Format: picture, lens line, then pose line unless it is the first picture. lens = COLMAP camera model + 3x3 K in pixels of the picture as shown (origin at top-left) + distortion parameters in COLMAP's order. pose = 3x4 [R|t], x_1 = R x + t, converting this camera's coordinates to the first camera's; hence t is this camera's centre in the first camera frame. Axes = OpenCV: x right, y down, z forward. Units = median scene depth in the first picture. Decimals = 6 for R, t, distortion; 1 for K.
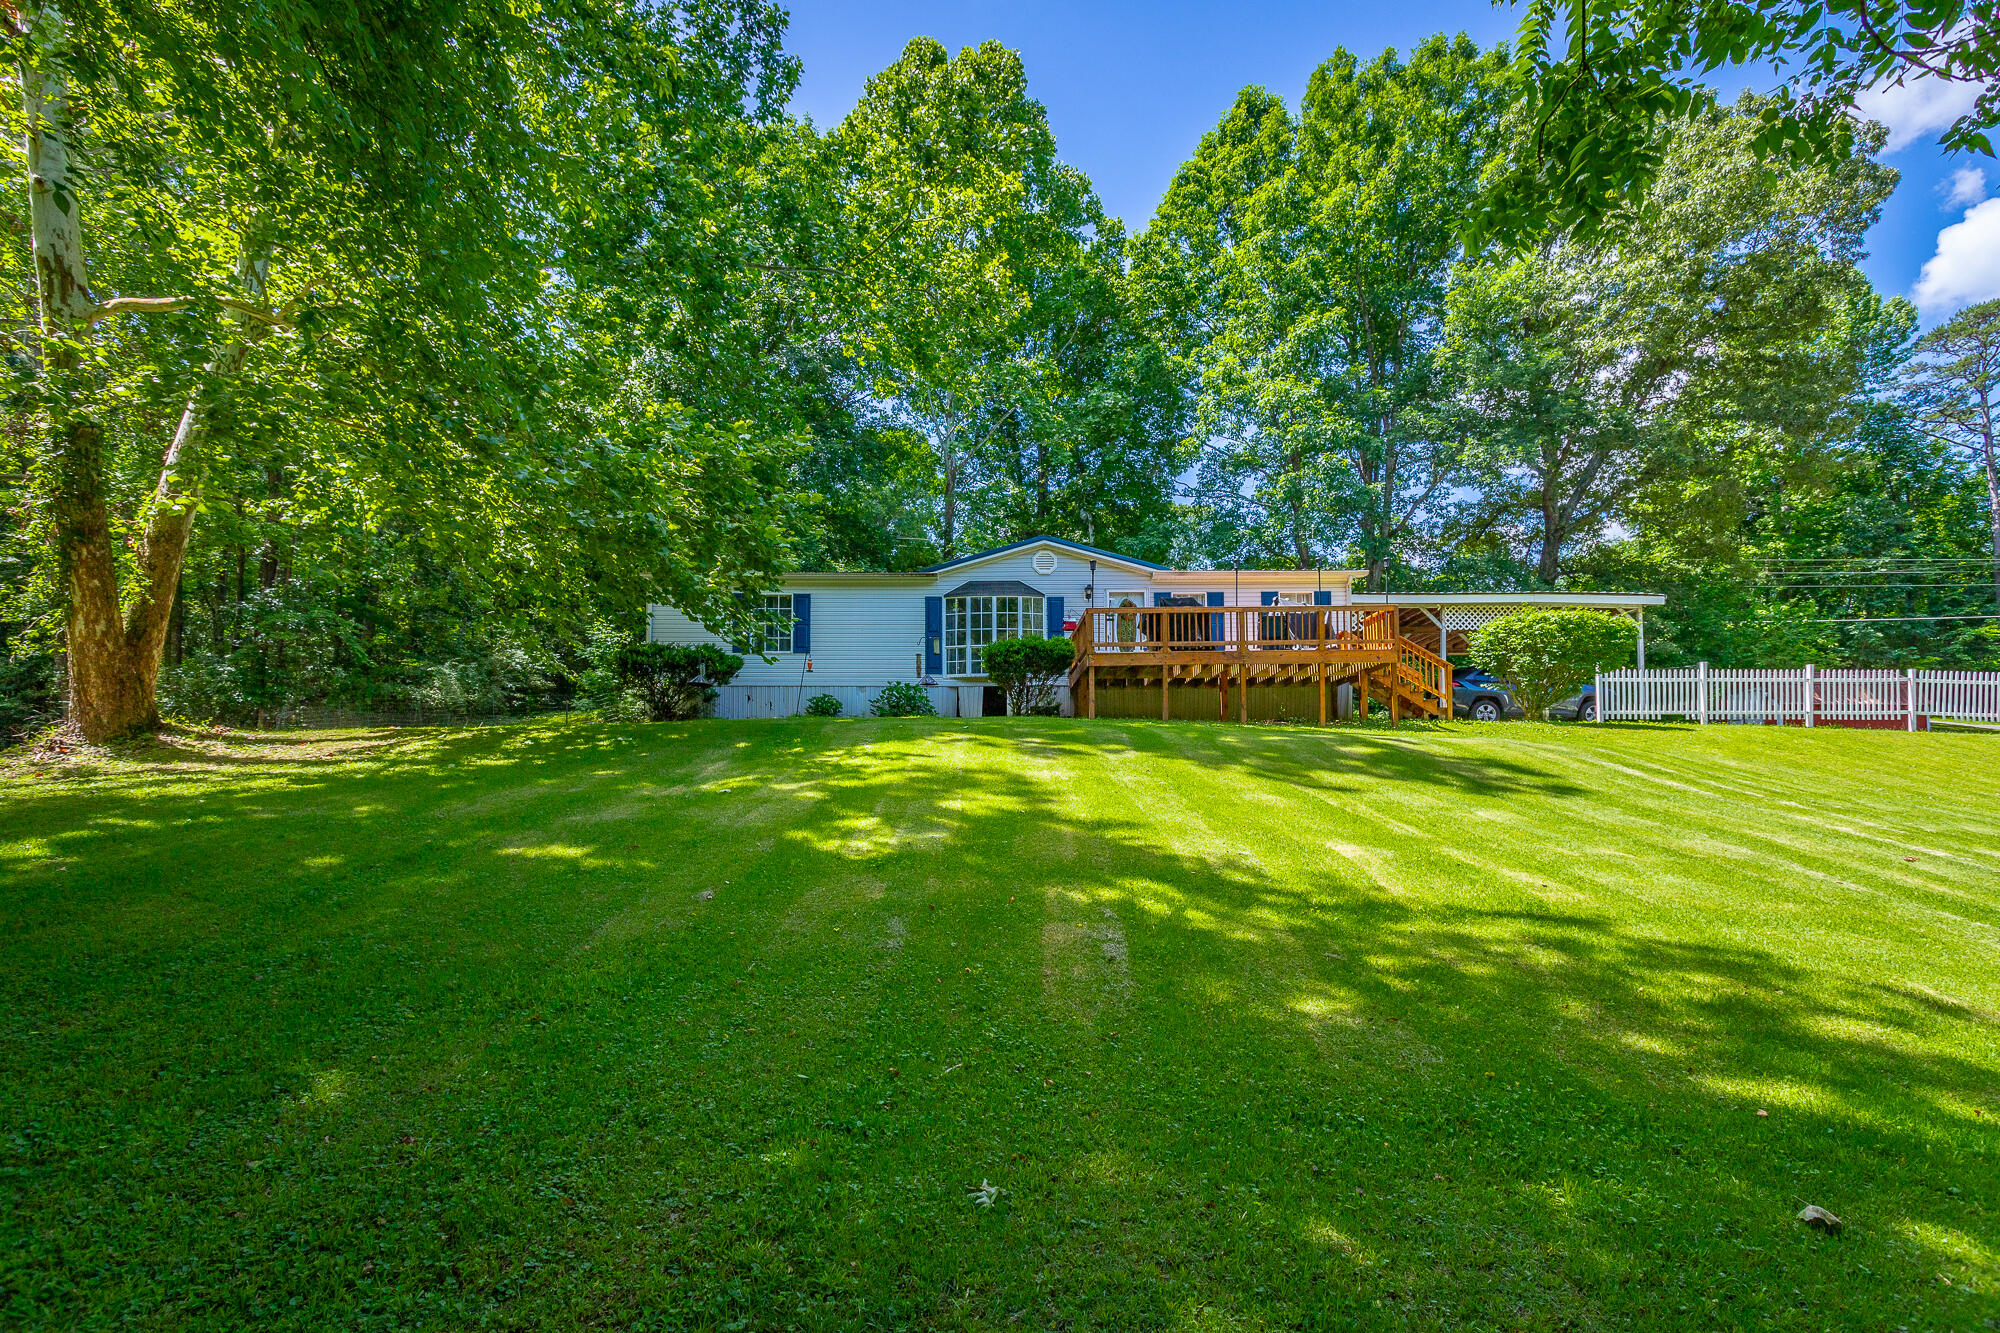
lens RADIAL K [[1001.5, 0, 998.2], [0, 1001.5, 641.9], [0, 0, 1]] dist [-0.001066, -0.000061]
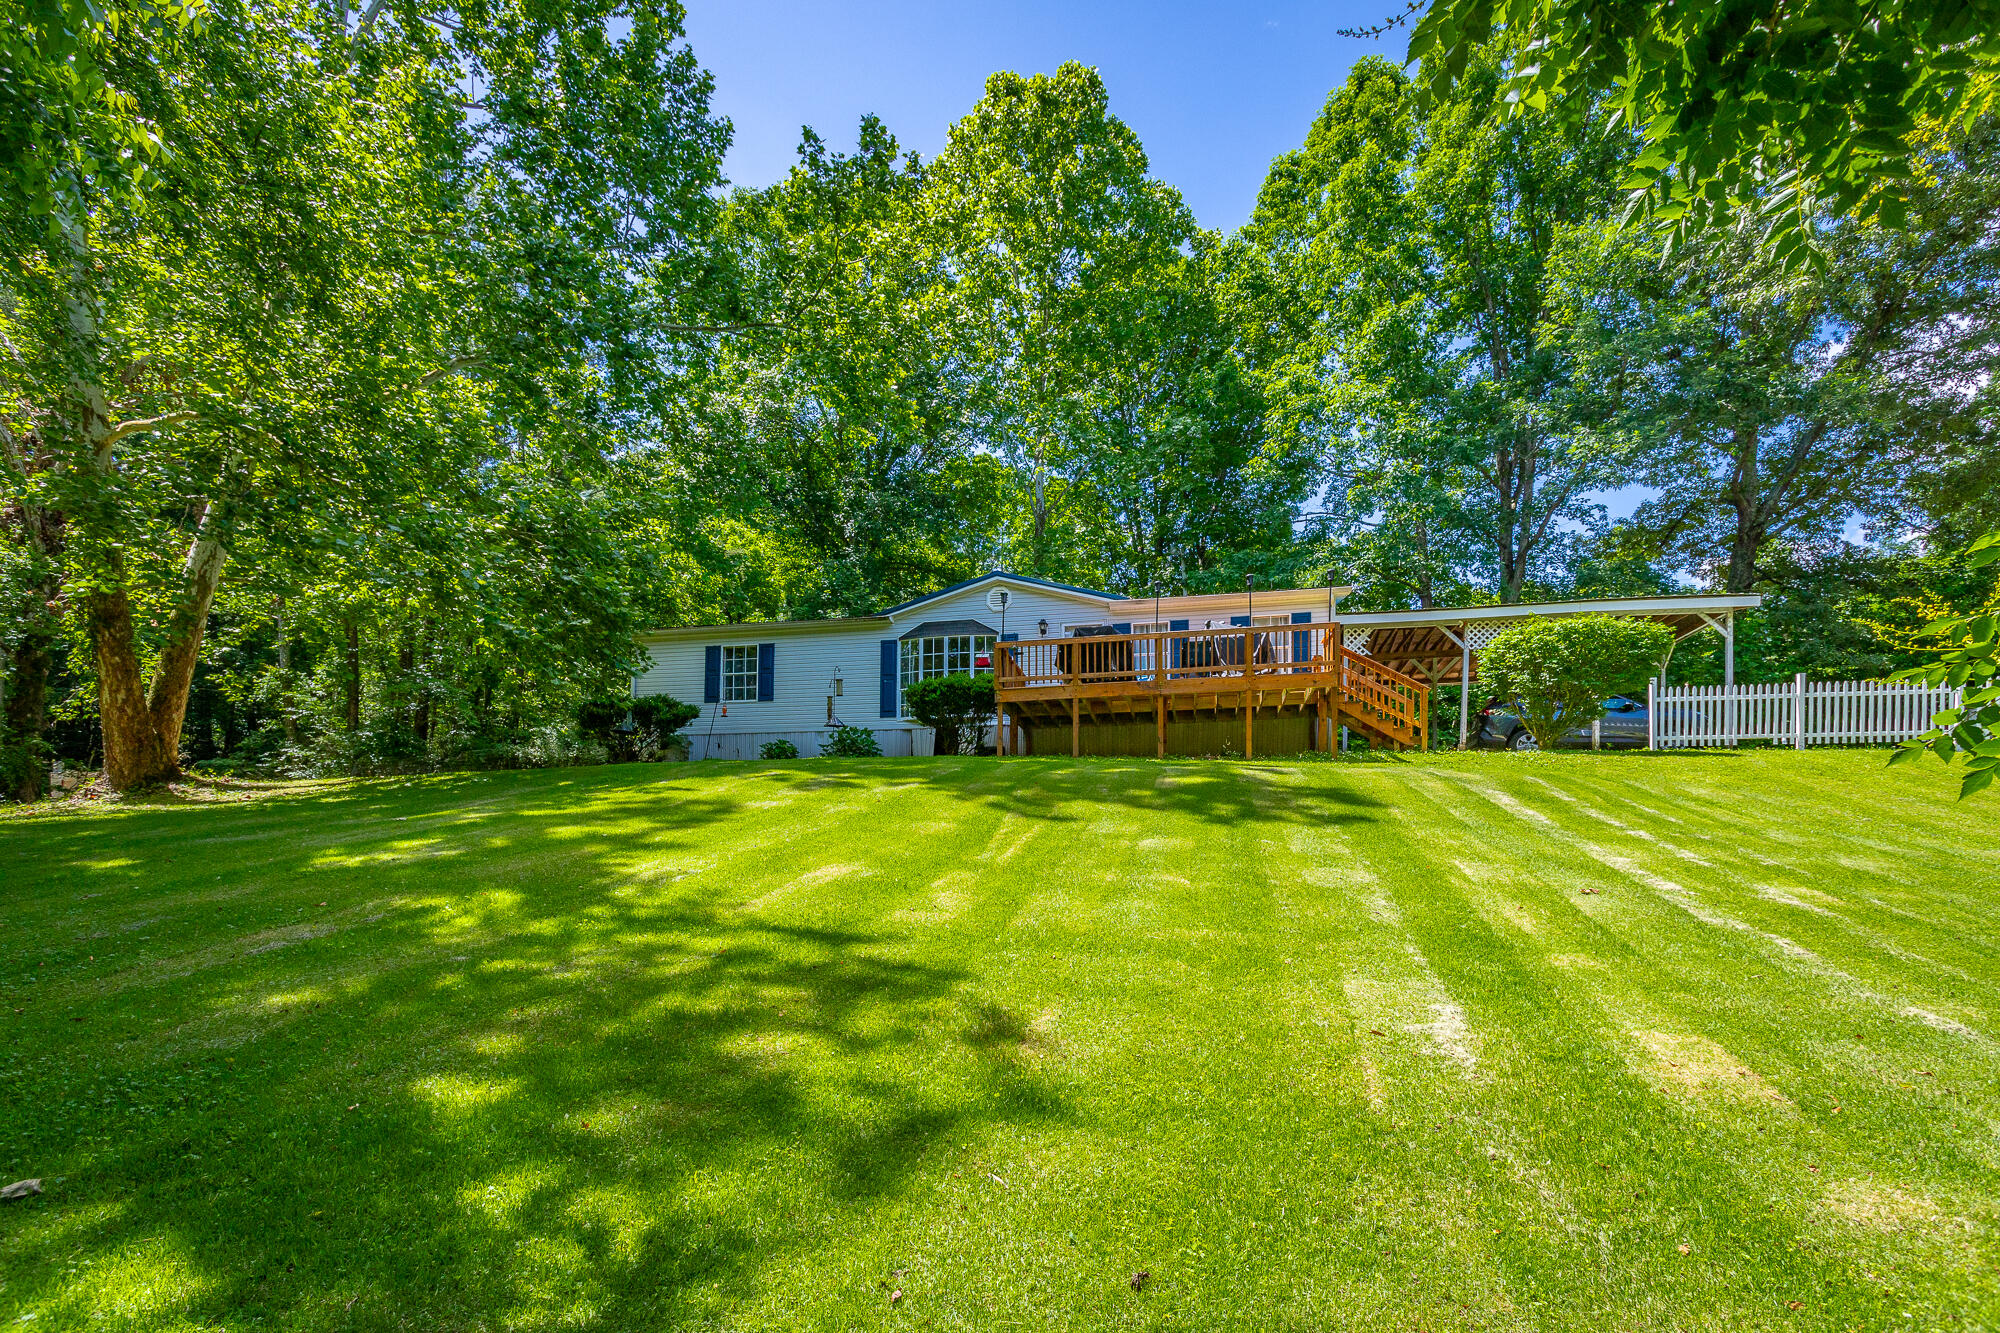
lens RADIAL K [[1019.4, 0, 997.1], [0, 1019.4, 720.1], [0, 0, 1]] dist [-0.004337, -0.000150]
pose [[0.969355, -0.030753, -0.243732, 0.299491], [0.036037, 0.999202, 0.017247, 0.022106], [0.243007, -0.025502, 0.969689, 0.044288]]
